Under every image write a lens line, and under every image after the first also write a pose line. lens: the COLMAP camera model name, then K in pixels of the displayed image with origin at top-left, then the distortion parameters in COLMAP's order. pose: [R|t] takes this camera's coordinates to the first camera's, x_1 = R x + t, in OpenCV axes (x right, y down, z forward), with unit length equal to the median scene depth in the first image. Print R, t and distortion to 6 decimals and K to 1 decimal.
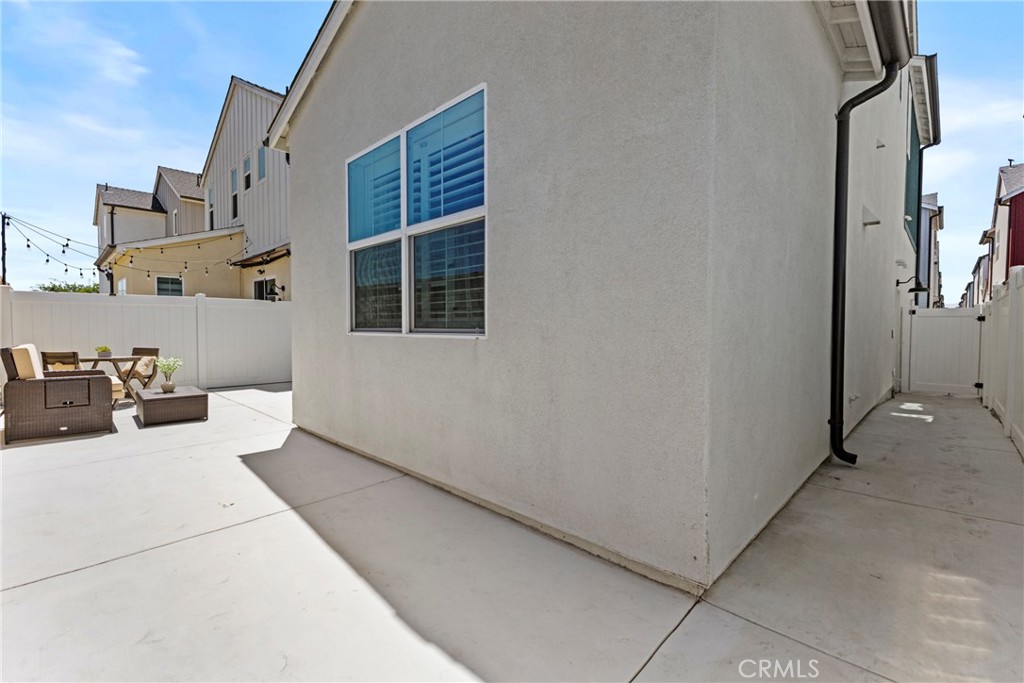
lens RADIAL K [[437.4, 0, 512.0], [0, 437.4, 341.5], [0, 0, 1]] dist [0.015592, -0.006017]
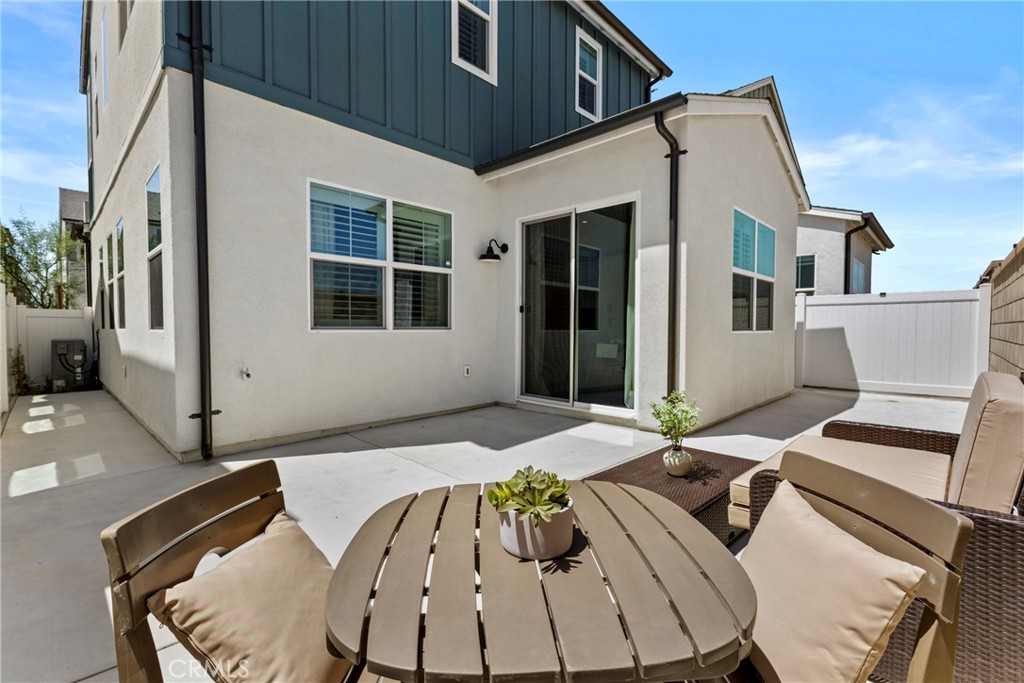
lens RADIAL K [[437.4, 0, 512.0], [0, 437.4, 341.5], [0, 0, 1]] dist [0.015592, -0.006017]
pose [[0.018263, -0.028423, 0.999429, -1.619547], [0.033693, 0.999046, 0.027797, -0.005236], [-0.999265, 0.033166, 0.019204, 0.496237]]
